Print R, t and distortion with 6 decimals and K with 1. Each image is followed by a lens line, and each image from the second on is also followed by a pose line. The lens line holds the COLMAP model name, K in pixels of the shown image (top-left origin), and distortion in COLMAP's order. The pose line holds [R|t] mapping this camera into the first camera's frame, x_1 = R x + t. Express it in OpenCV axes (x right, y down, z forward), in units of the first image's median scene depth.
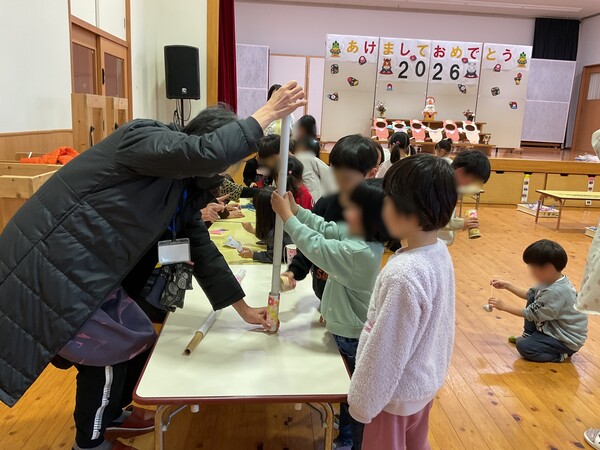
lens RADIAL K [[500.7, 0, 303.0], [0, 500.7, 229.8], [0, 0, 1]] dist [0.009488, -0.035717]
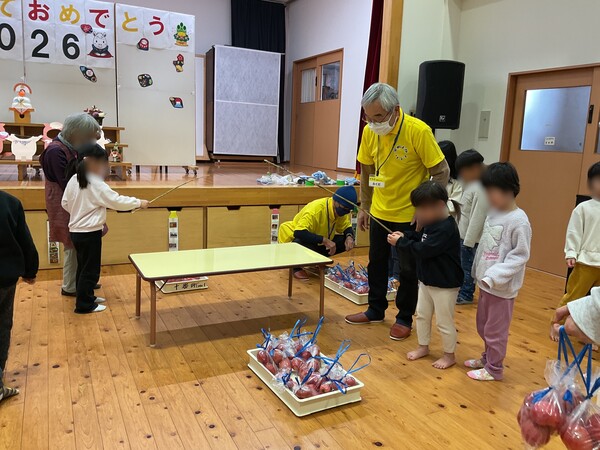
lens RADIAL K [[500.7, 0, 298.6], [0, 500.7, 221.8], [0, 0, 1]] dist [0.009488, -0.035717]
pose [[0.921299, -0.067200, 0.383005, 0.311360], [0.083112, 0.996223, -0.025130, -0.060958], [-0.379870, 0.054984, 0.923404, 0.337992]]
